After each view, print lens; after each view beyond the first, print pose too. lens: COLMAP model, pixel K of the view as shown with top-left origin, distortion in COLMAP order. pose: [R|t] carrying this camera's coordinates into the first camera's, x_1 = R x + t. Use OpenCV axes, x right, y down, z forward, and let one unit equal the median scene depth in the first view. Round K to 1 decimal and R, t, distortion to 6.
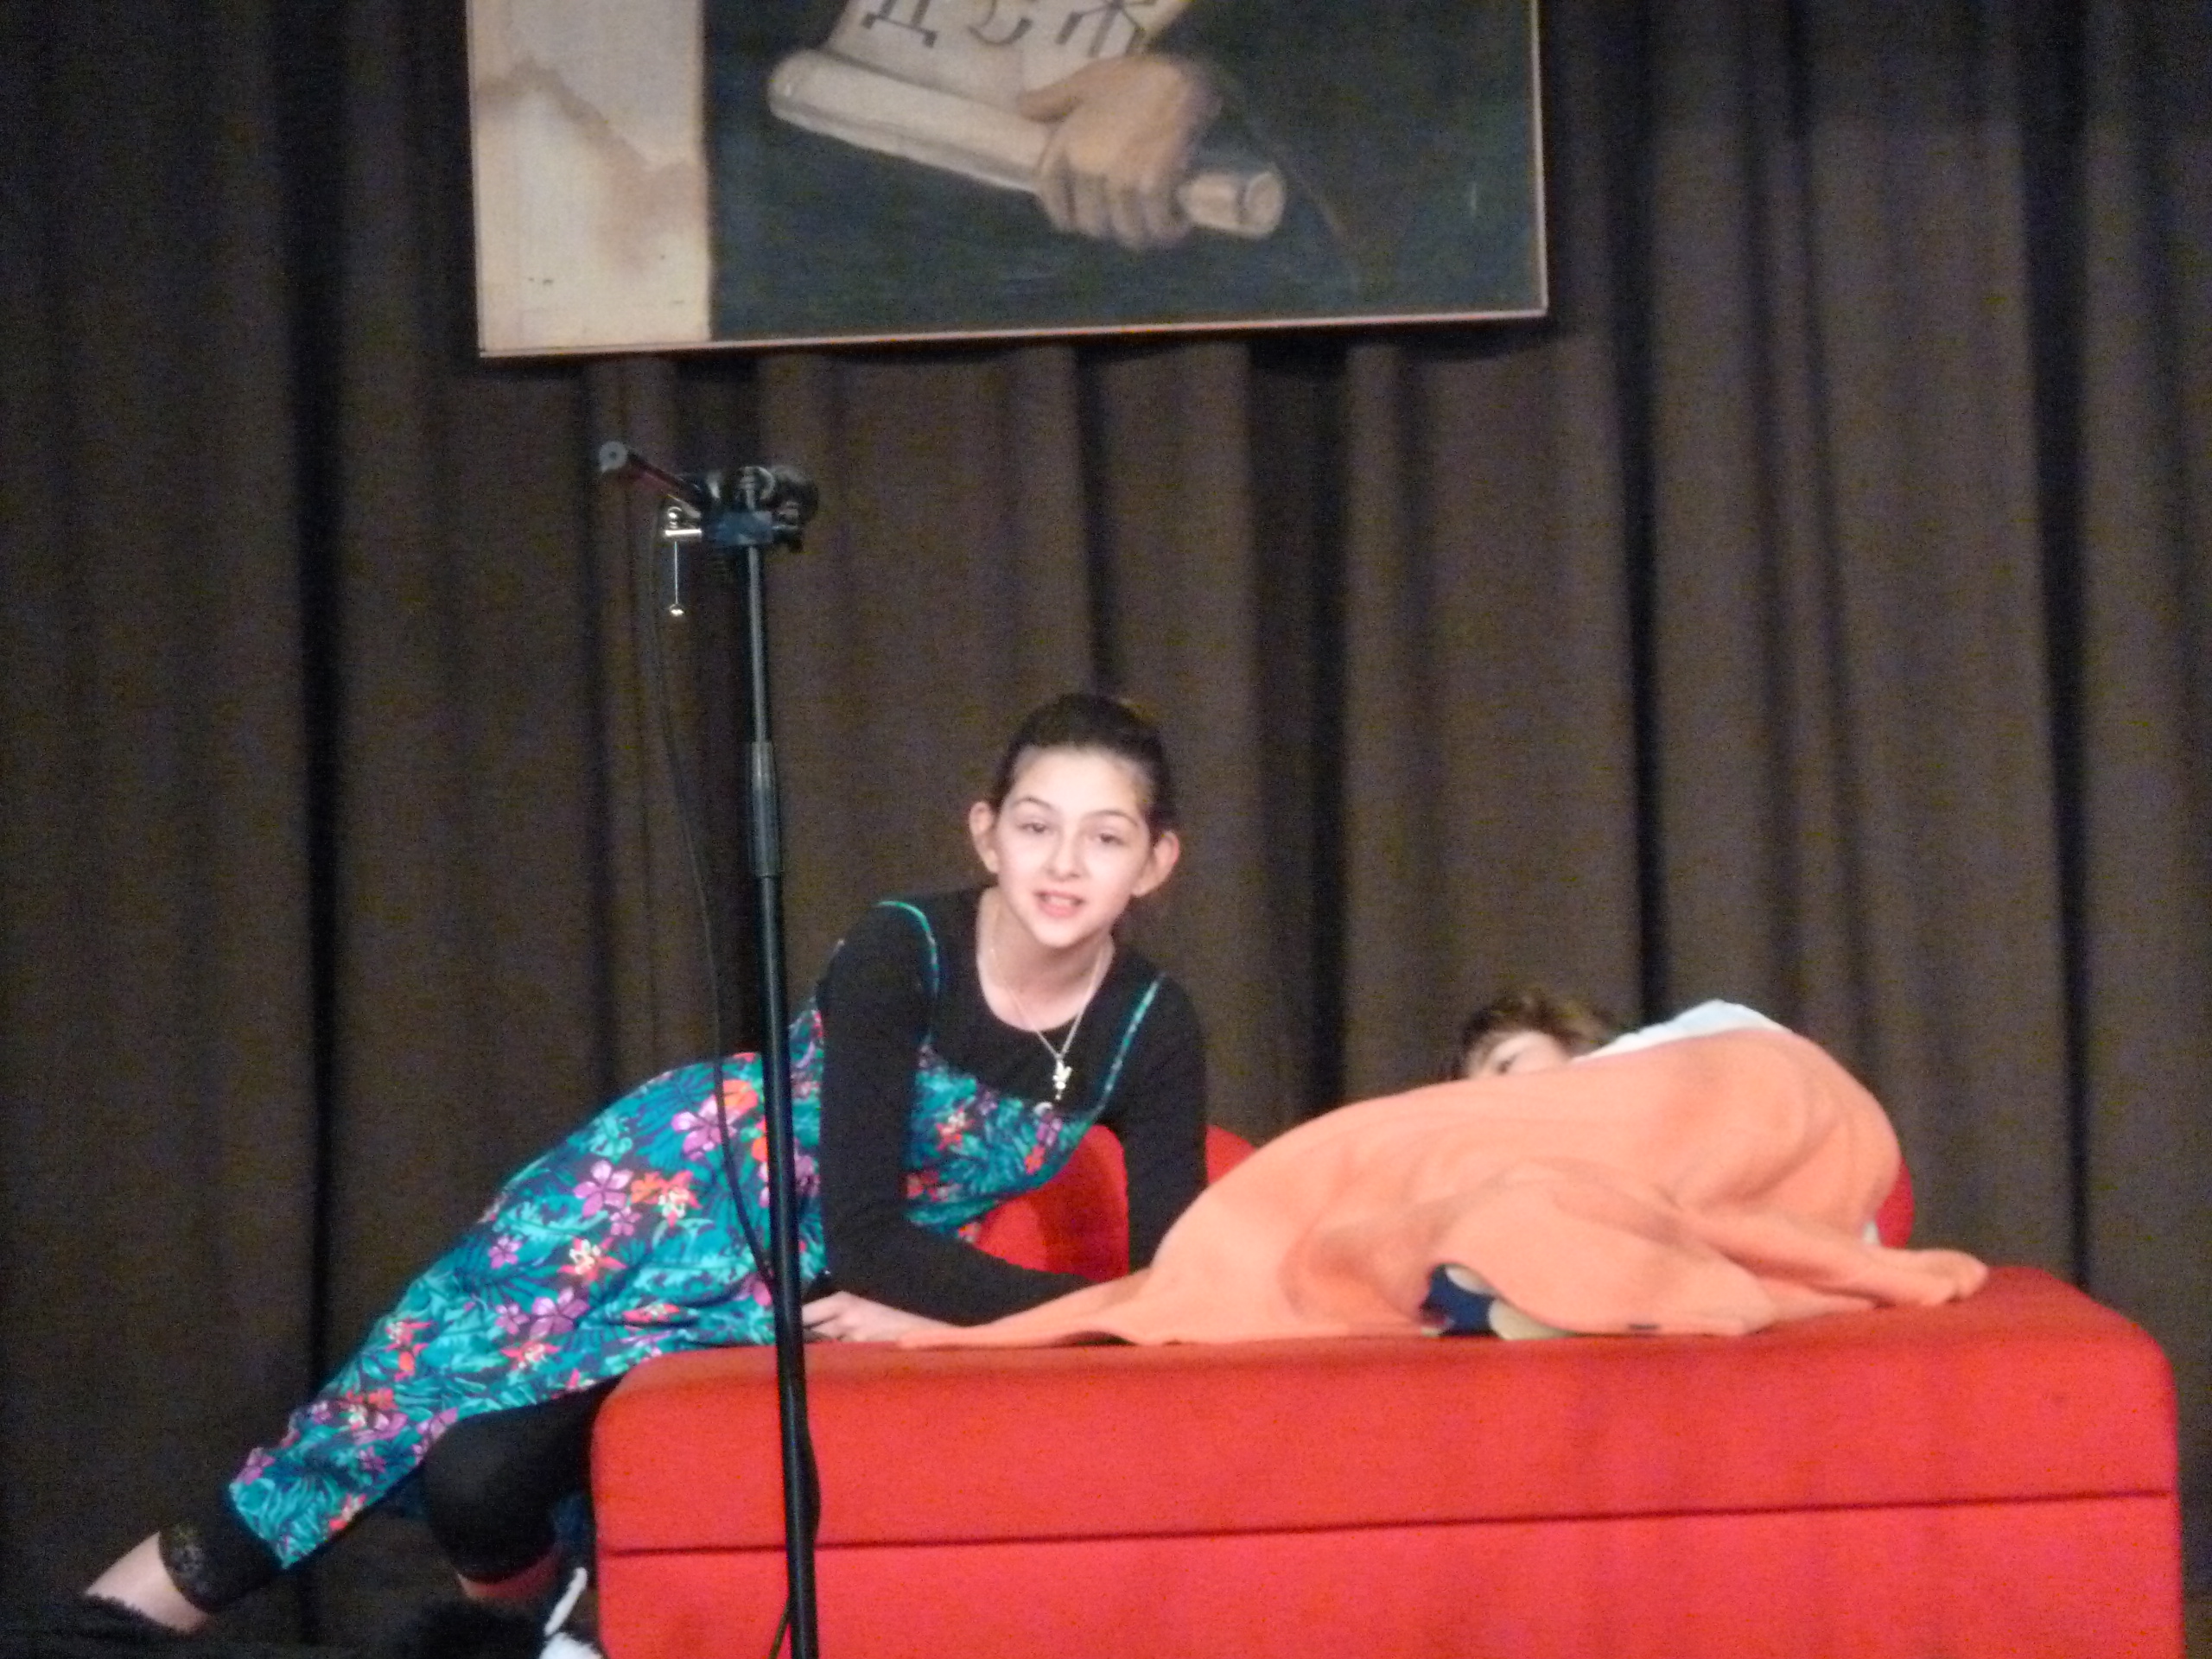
lens RADIAL K [[14413.8, 0, 1106.0], [0, 14413.8, 829.5], [0, 0, 1]] dist [2.929071, -505.531297]
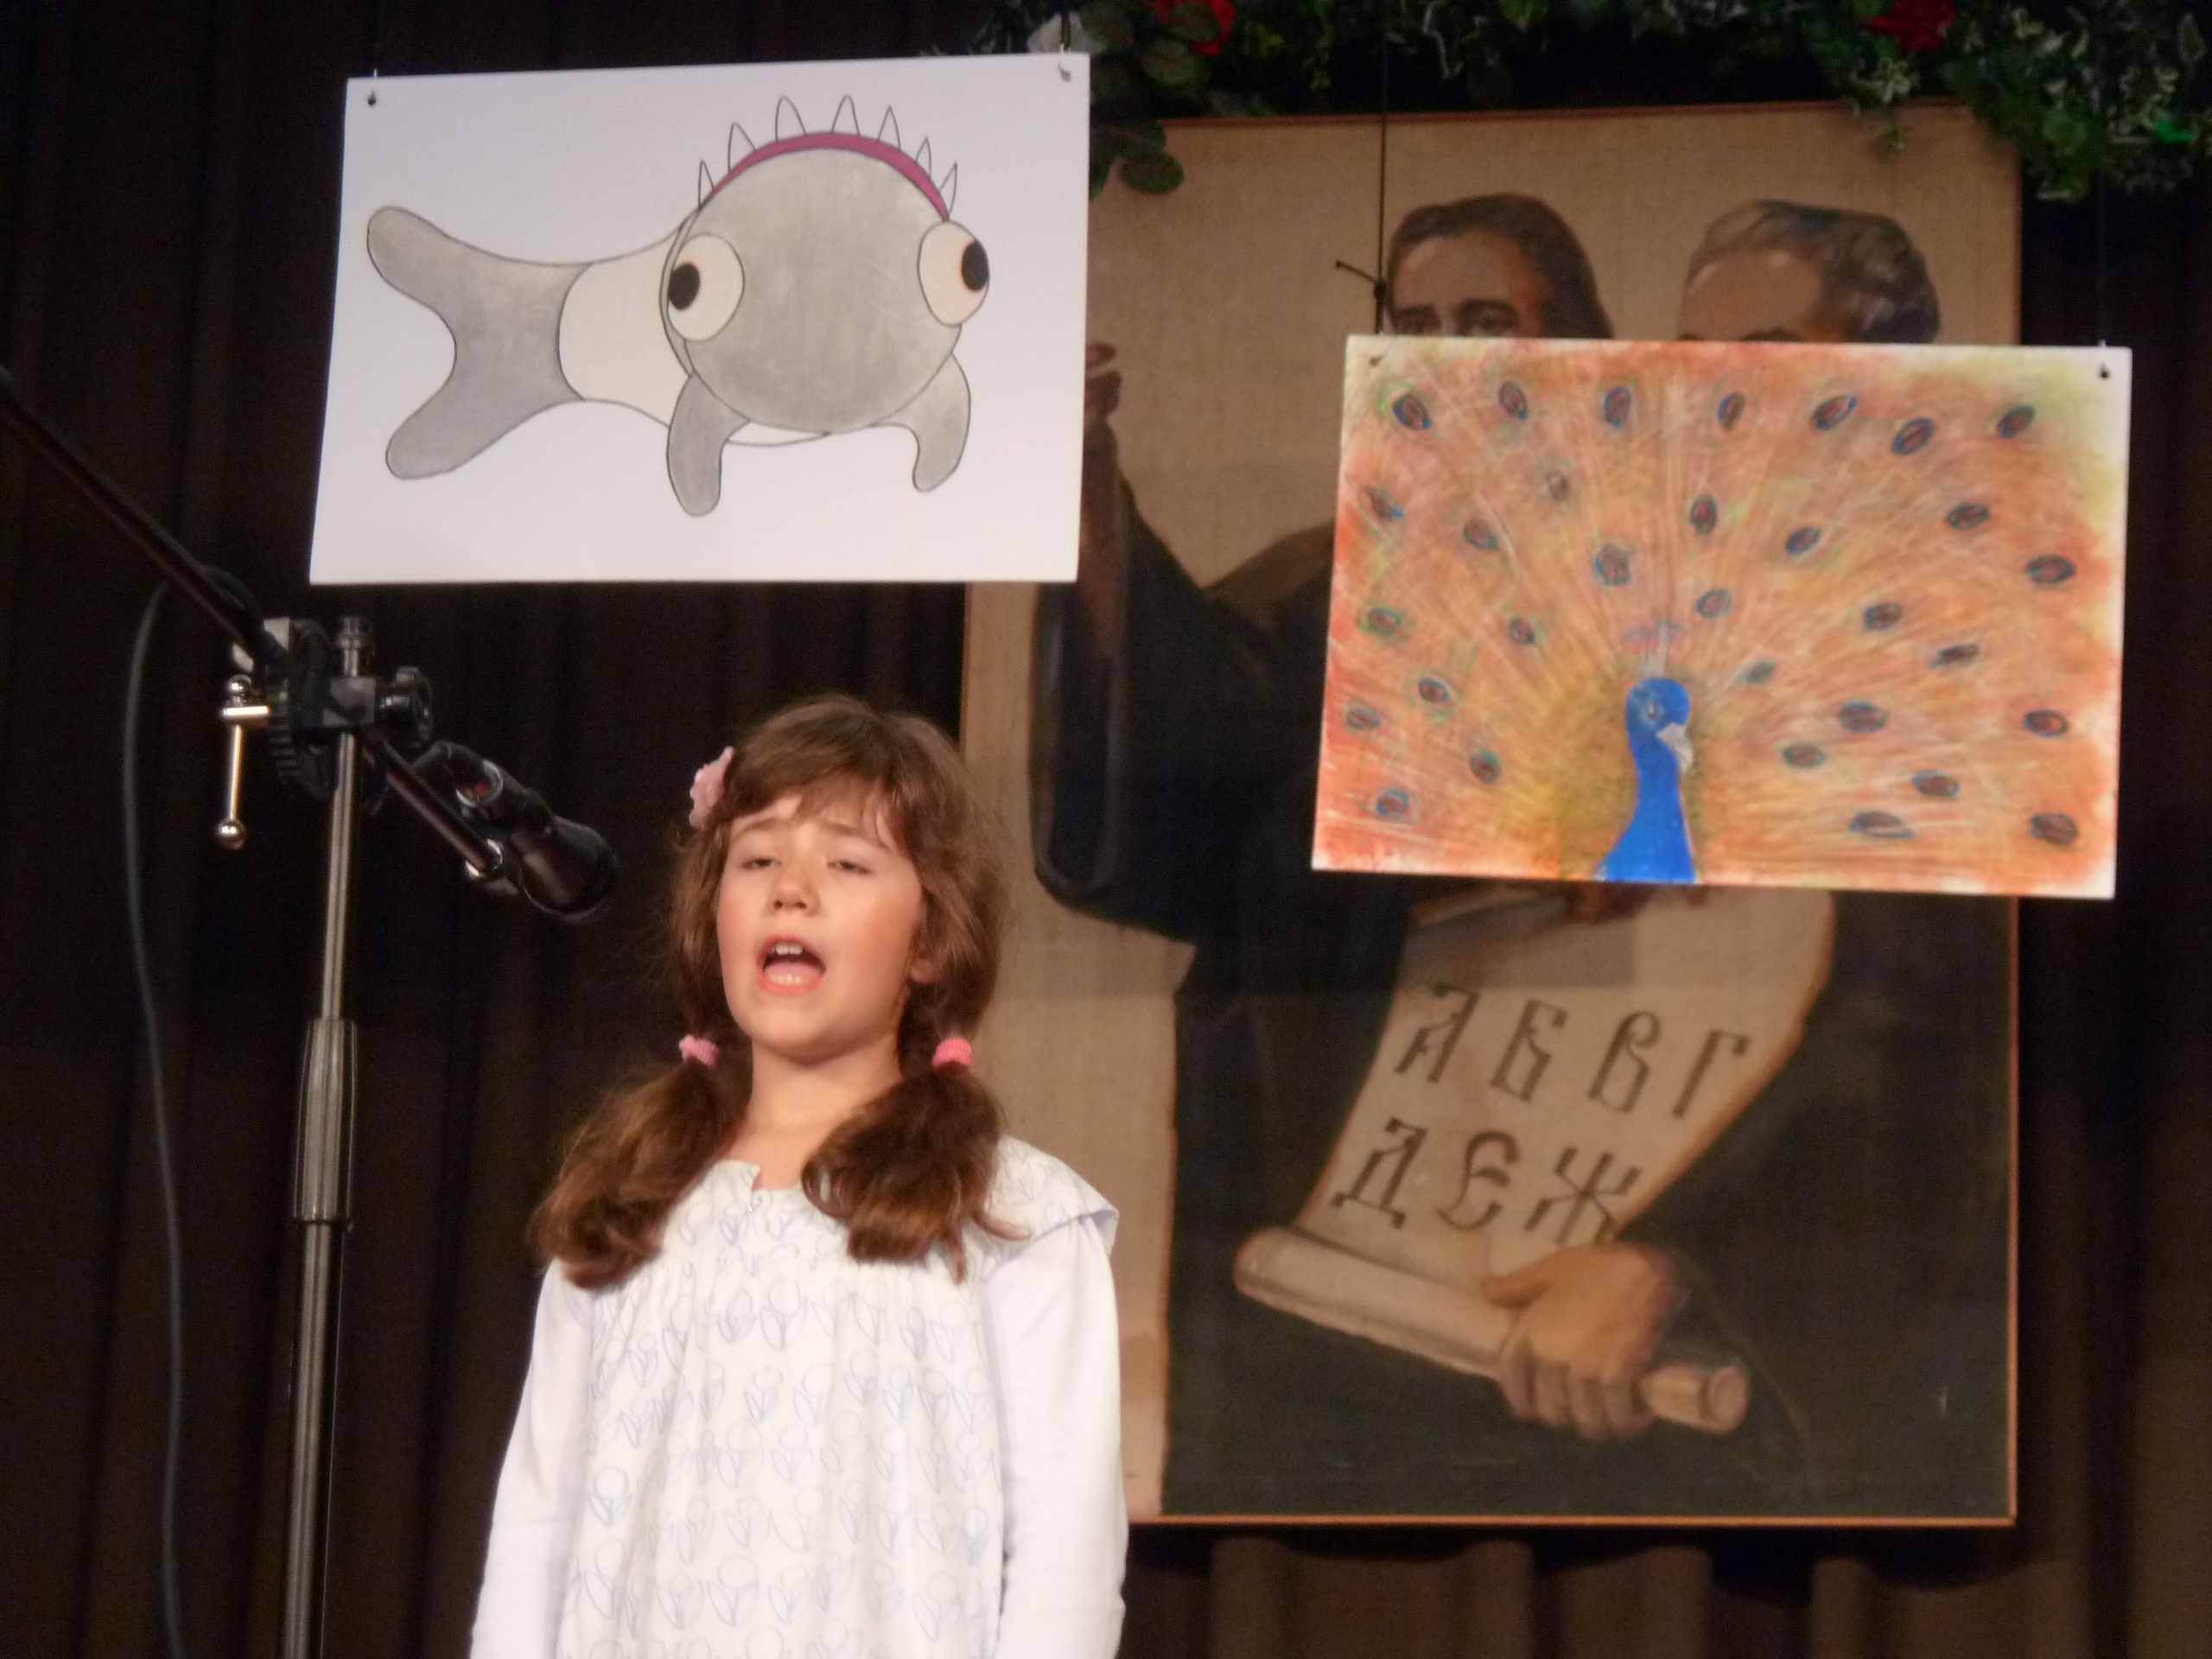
lens RADIAL K [[7138.9, 0, 1106.0], [0, 7138.9, 829.5], [0, 0, 1]] dist [-0.034838, -0.568200]
pose [[0.986438, 0.030000, -0.161371, 0.046134], [-0.072627, 0.961449, -0.265219, 0.050706], [0.147194, 0.273342, 0.950588, 0.525037]]
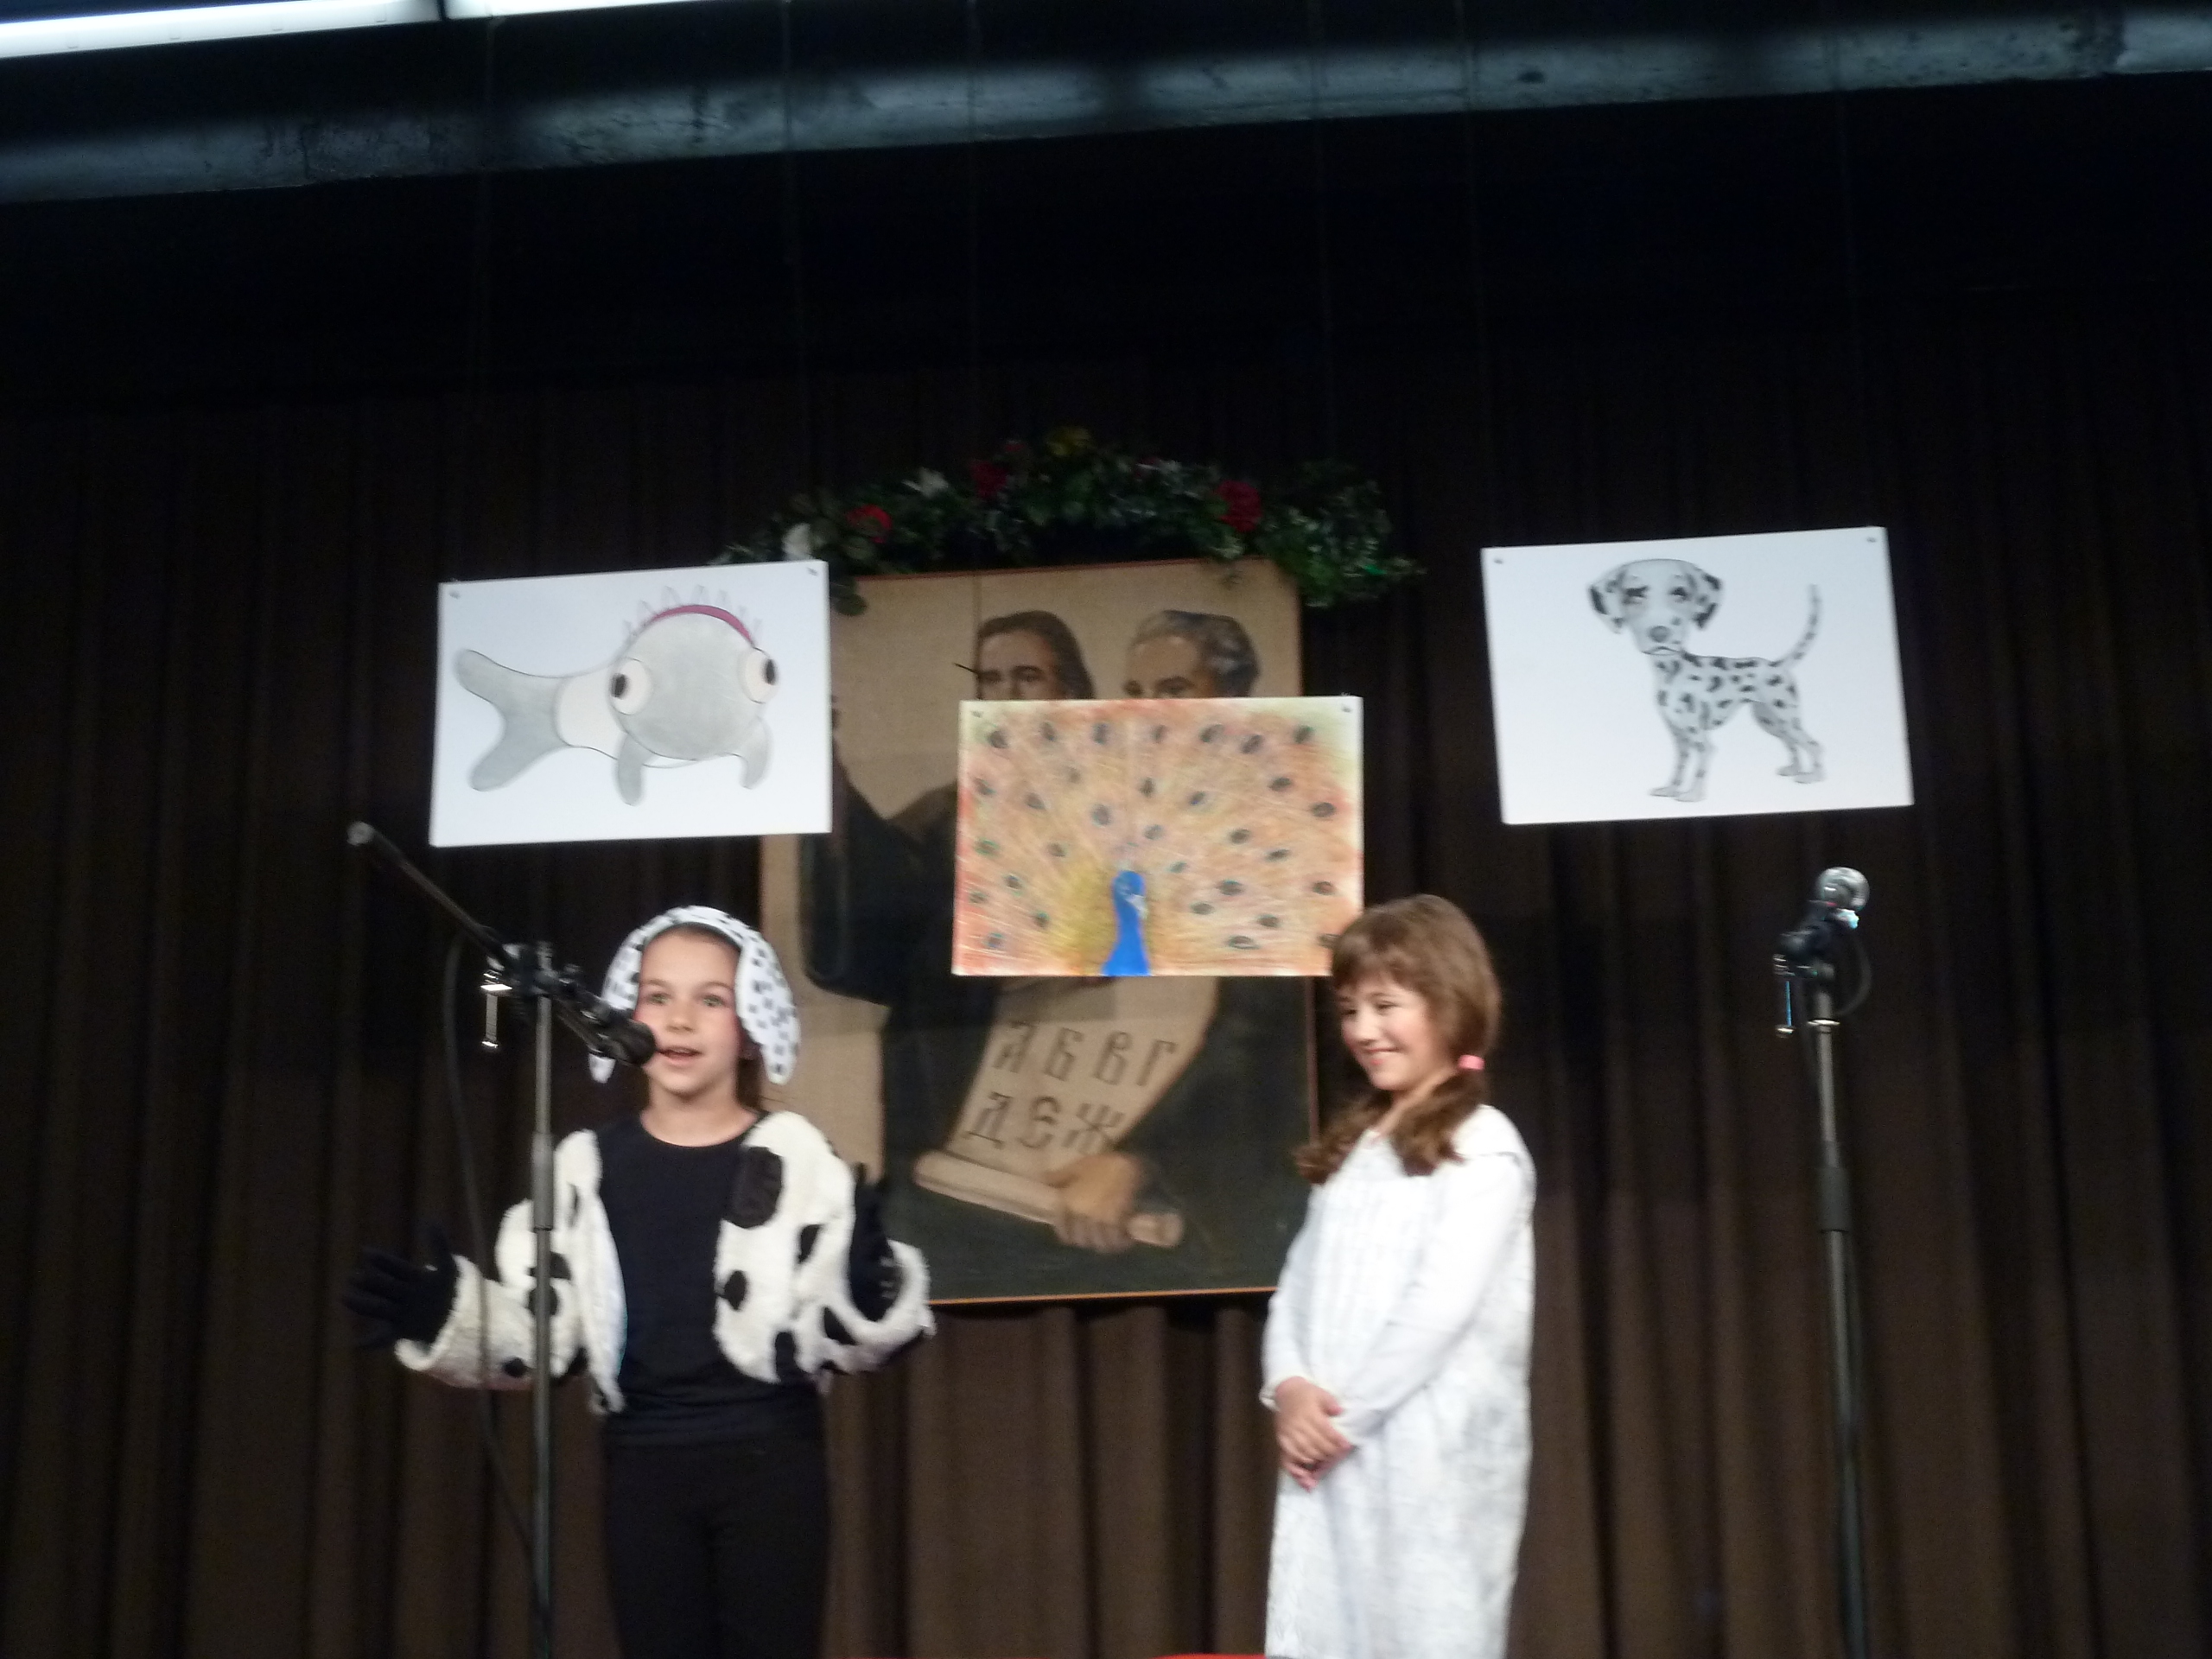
lens RADIAL K [[3996.6, 0, 1162.7], [0, 3996.6, 831.1], [0, 0, 1]] dist [-0.020421, -0.033268]
pose [[0.997672, -0.006227, -0.067908, 0.045711], [-0.013020, 0.960112, -0.279312, 0.053160], [0.066938, 0.279546, 0.957796, 0.482256]]
